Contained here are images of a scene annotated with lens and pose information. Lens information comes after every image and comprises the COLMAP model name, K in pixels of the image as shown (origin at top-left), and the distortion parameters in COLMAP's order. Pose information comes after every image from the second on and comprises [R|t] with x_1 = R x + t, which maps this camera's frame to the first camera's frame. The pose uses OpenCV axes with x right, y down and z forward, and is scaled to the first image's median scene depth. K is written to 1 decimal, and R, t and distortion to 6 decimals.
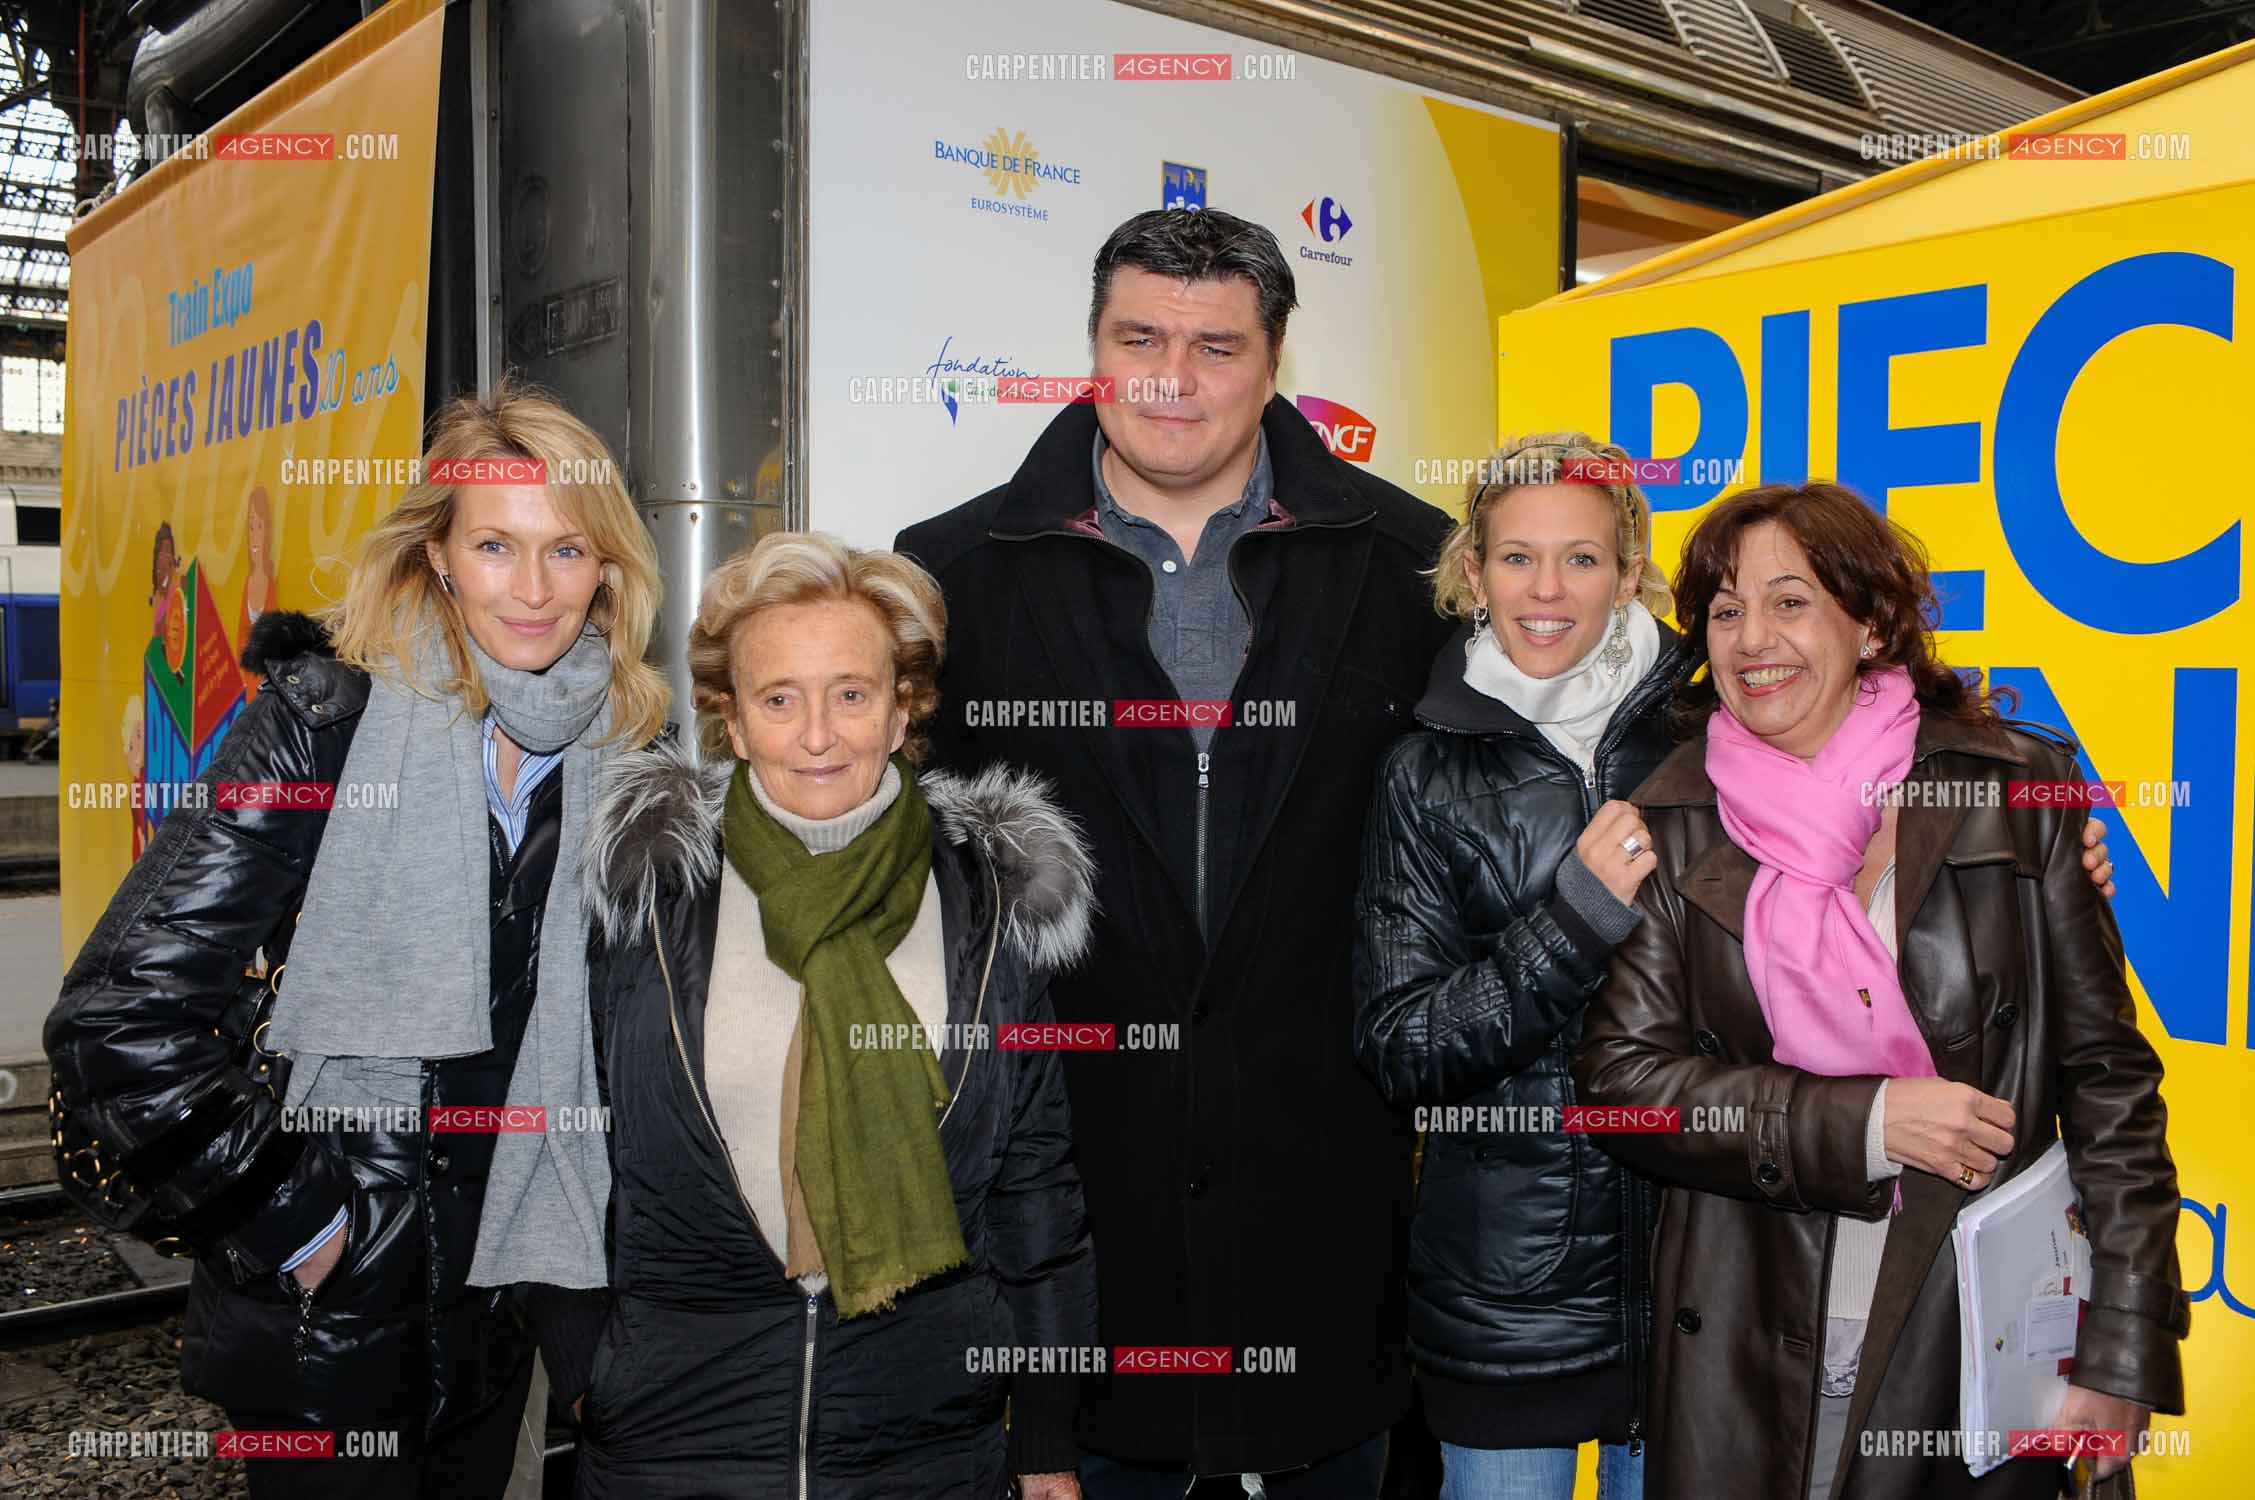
lens RADIAL K [[1746.4, 0, 1062.4], [0, 1746.4, 749.5], [0, 0, 1]] dist [-0.046540, 0.007636]
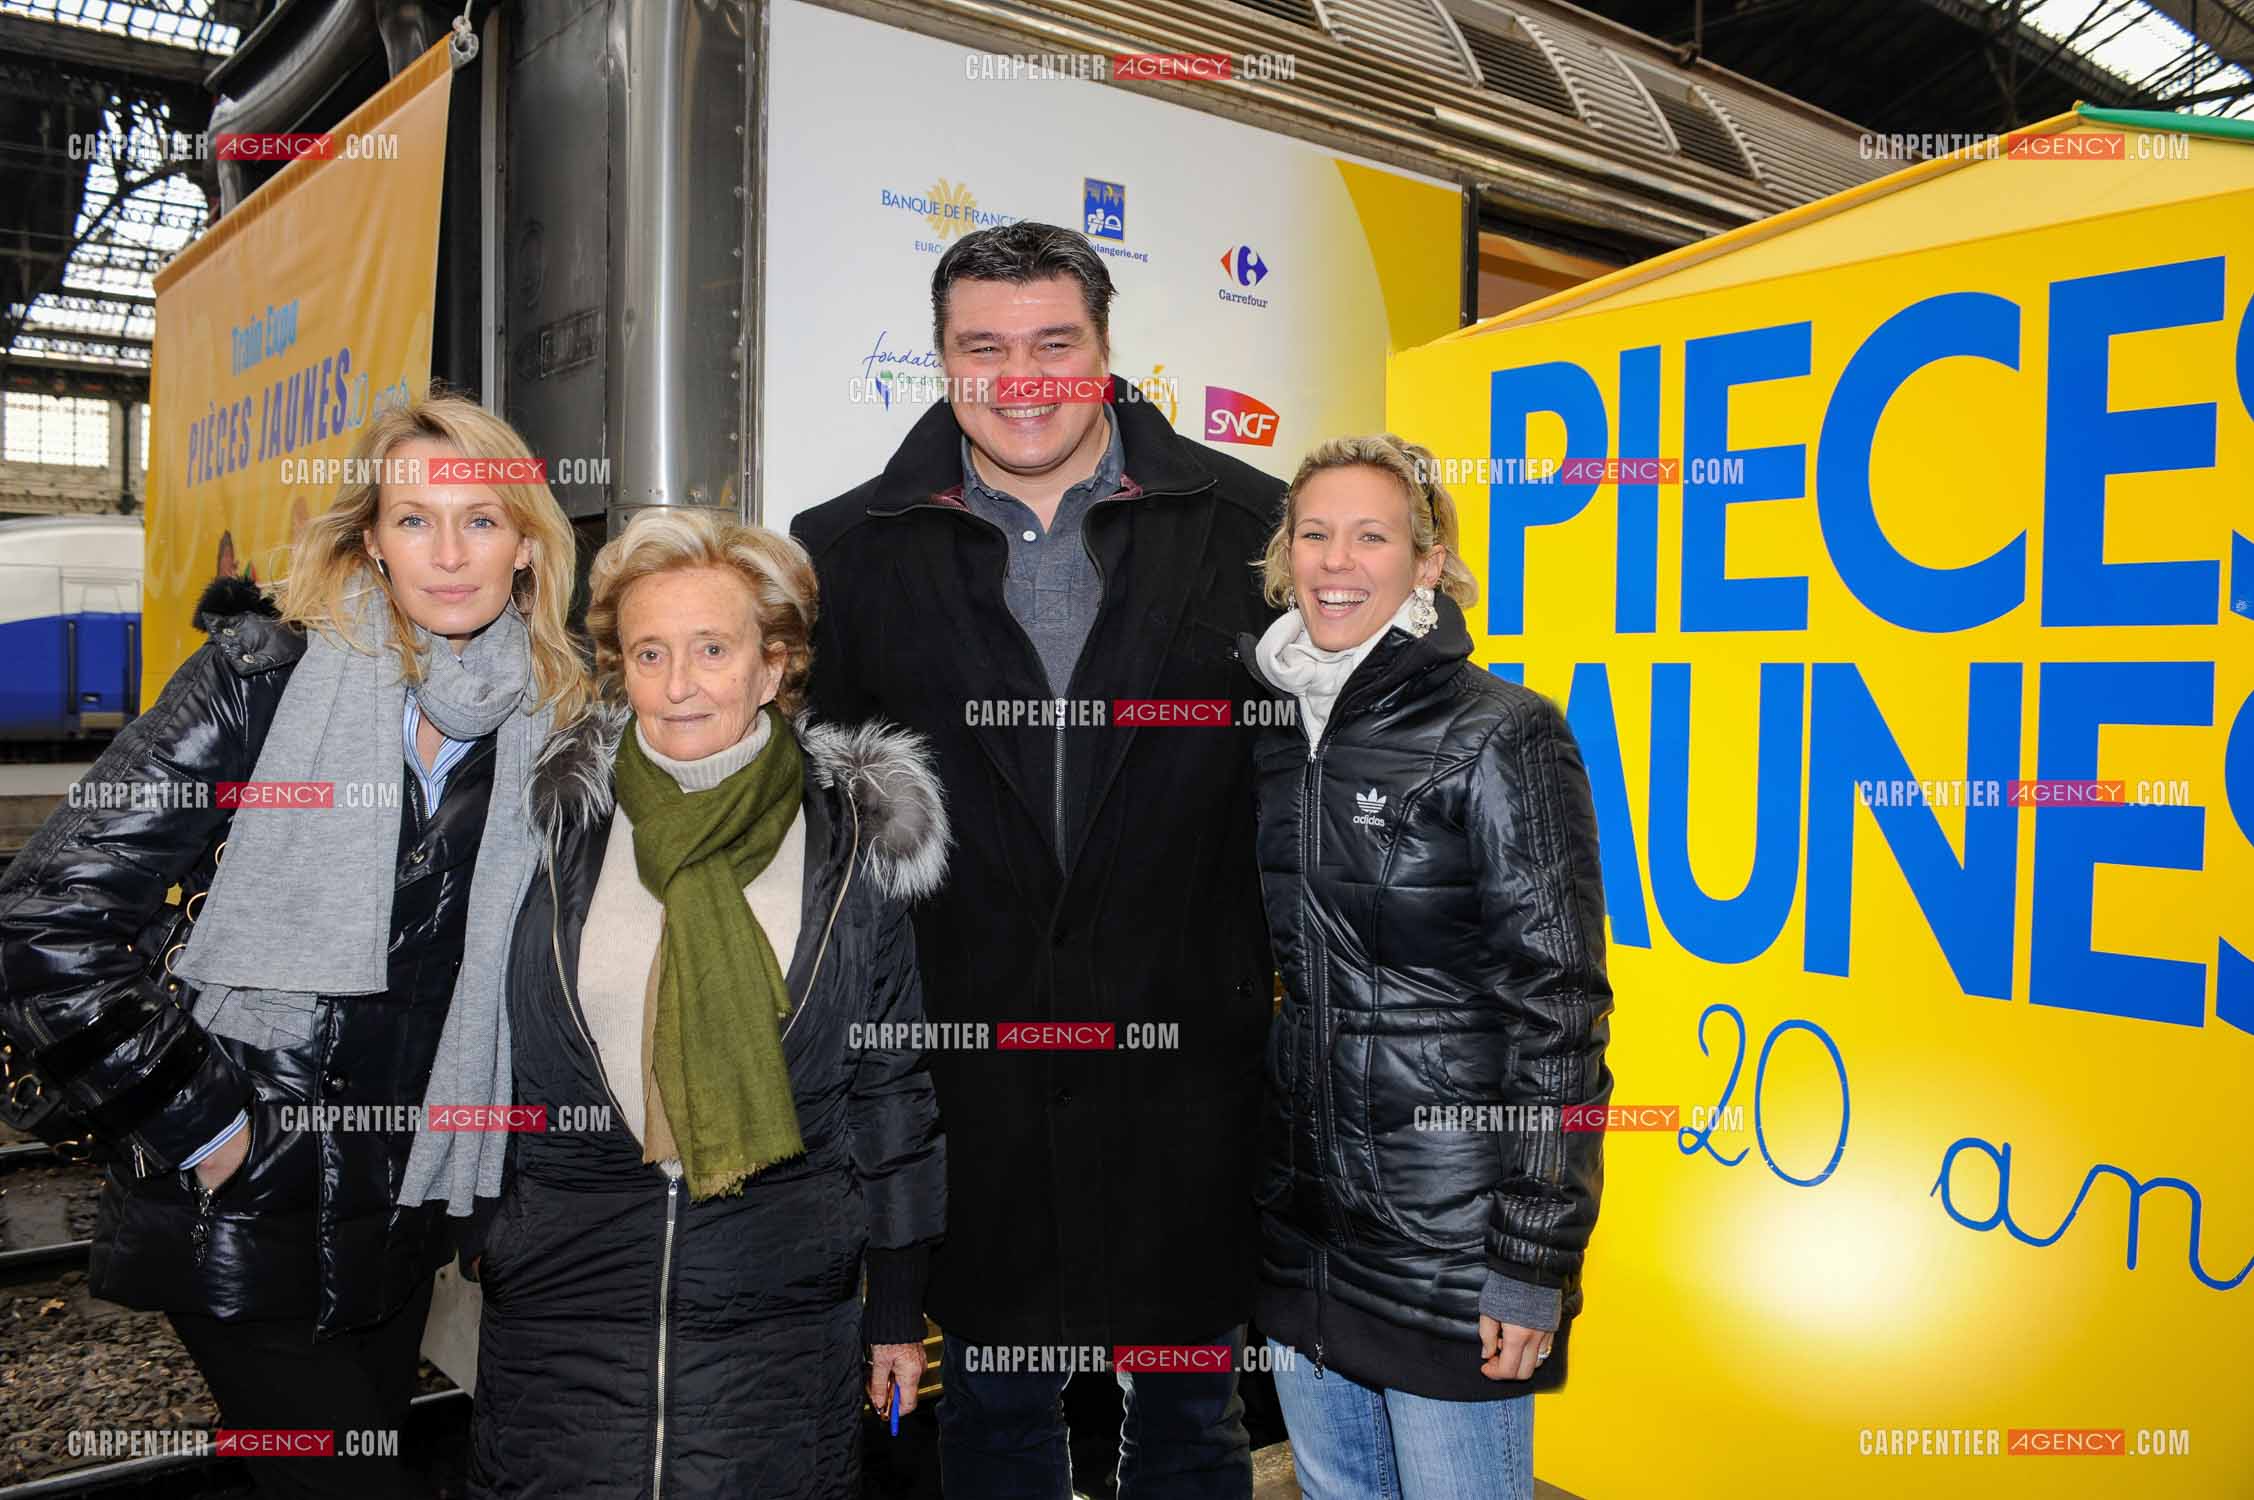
lens RADIAL K [[1574.9, 0, 1147.1], [0, 1574.9, 782.3], [0, 0, 1]] dist [-0.046305, 0.000073]
pose [[0.999929, 0.010688, -0.005361, 0.106609], [-0.010722, 0.999922, -0.006362, 0.038534], [0.005292, 0.006419, 0.999965, -0.011390]]
